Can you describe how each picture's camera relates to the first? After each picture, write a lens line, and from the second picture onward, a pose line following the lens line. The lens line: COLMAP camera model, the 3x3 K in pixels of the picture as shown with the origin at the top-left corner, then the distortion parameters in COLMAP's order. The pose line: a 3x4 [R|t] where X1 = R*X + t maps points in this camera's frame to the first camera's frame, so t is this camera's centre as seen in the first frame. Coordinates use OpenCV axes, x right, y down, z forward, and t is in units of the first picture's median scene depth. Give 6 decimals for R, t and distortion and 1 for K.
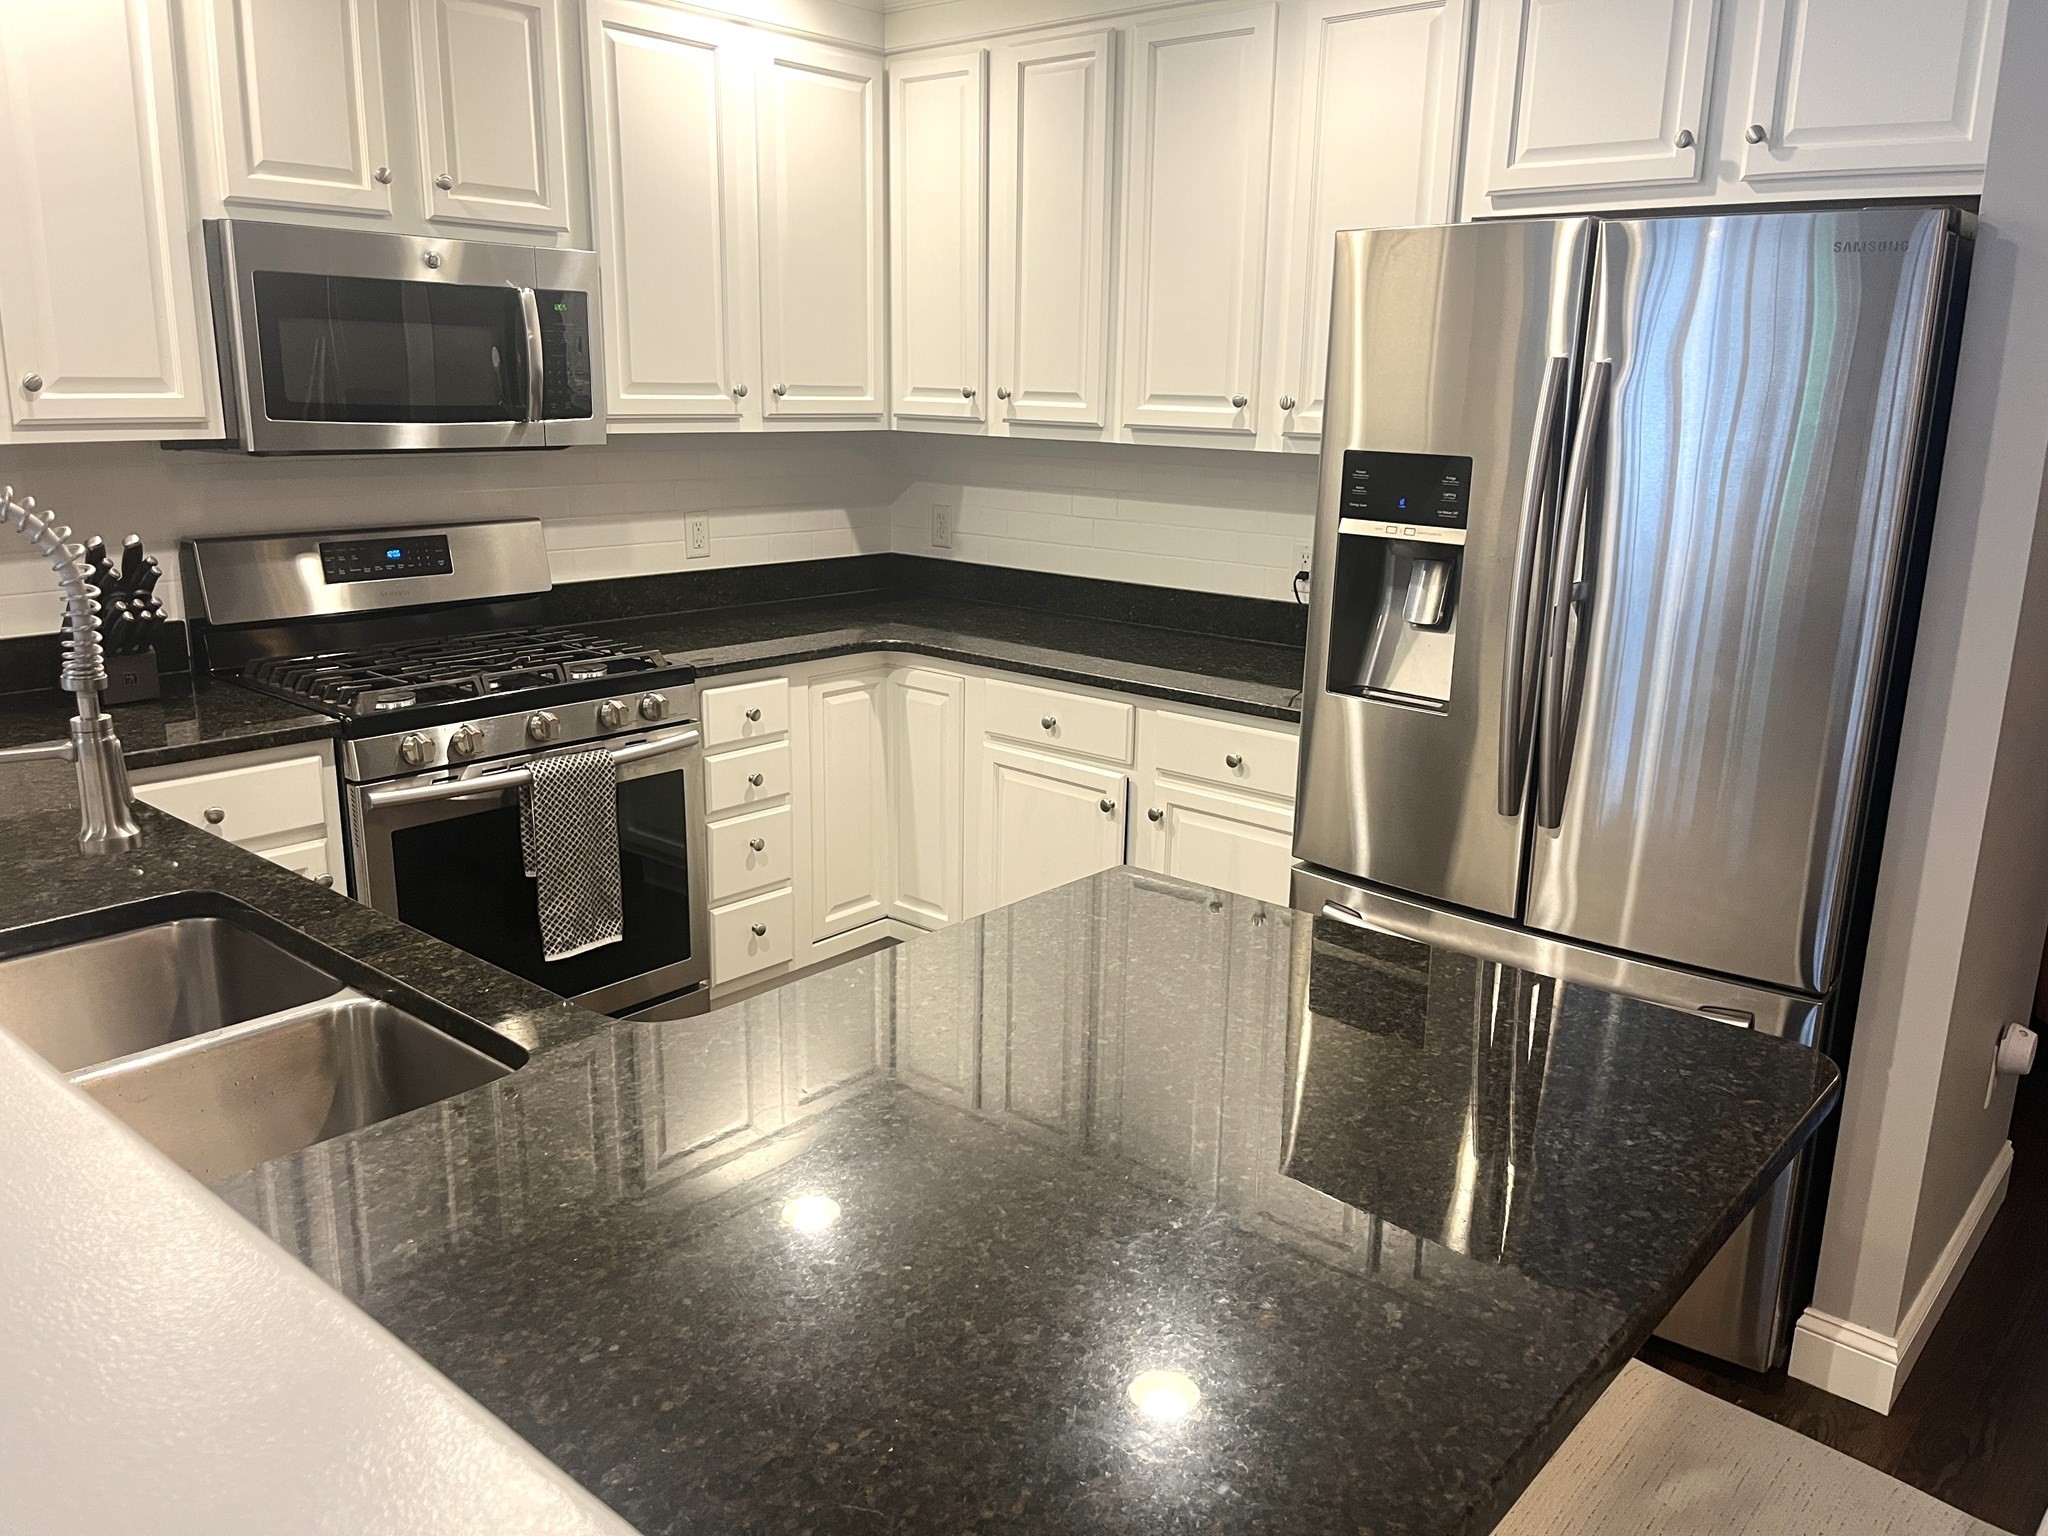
lens RADIAL K [[1550.8, 0, 1020.8], [0, 1550.8, 775.5], [0, 0, 1]] dist [0.038691, -0.064189]
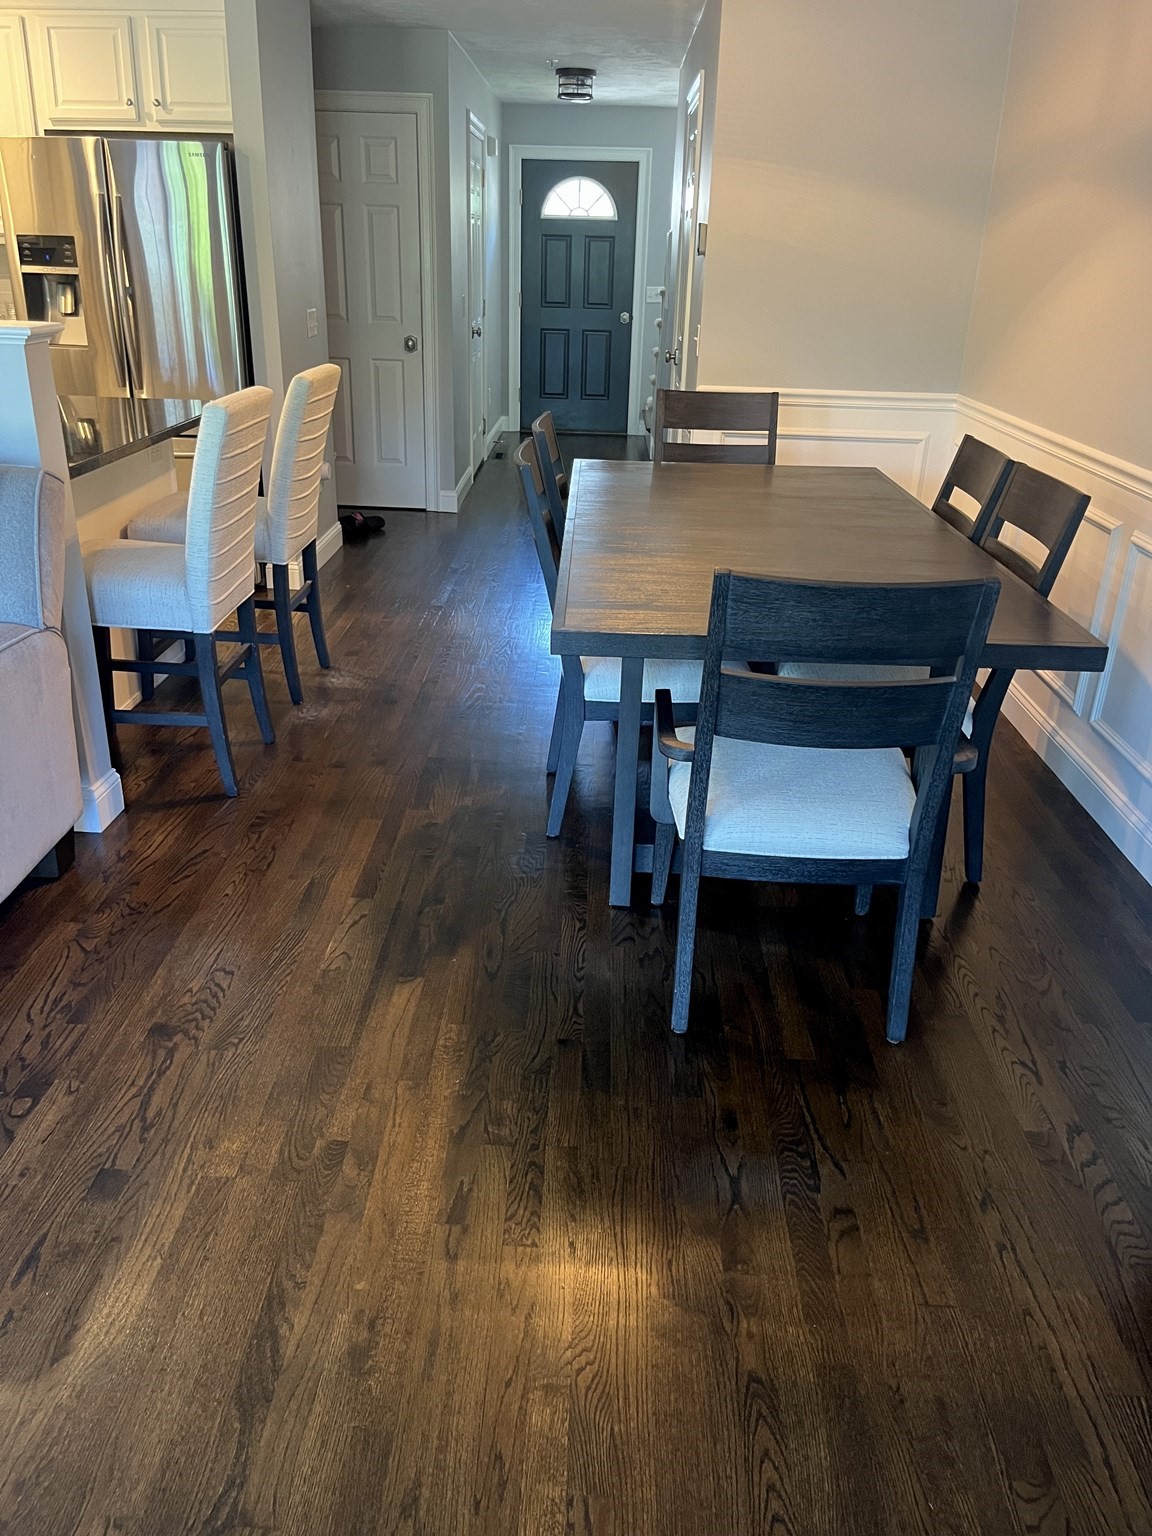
lens RADIAL K [[1163.1, 0, 568.1], [0, 1163.1, 772.9], [0, 0, 1]] dist [0.038691, -0.064189]
pose [[0.771472, -0.254851, 0.582994, -0.381007], [0.150073, 0.963310, 0.222512, 0.303298], [-0.618311, -0.084170, 0.781413, -0.950004]]
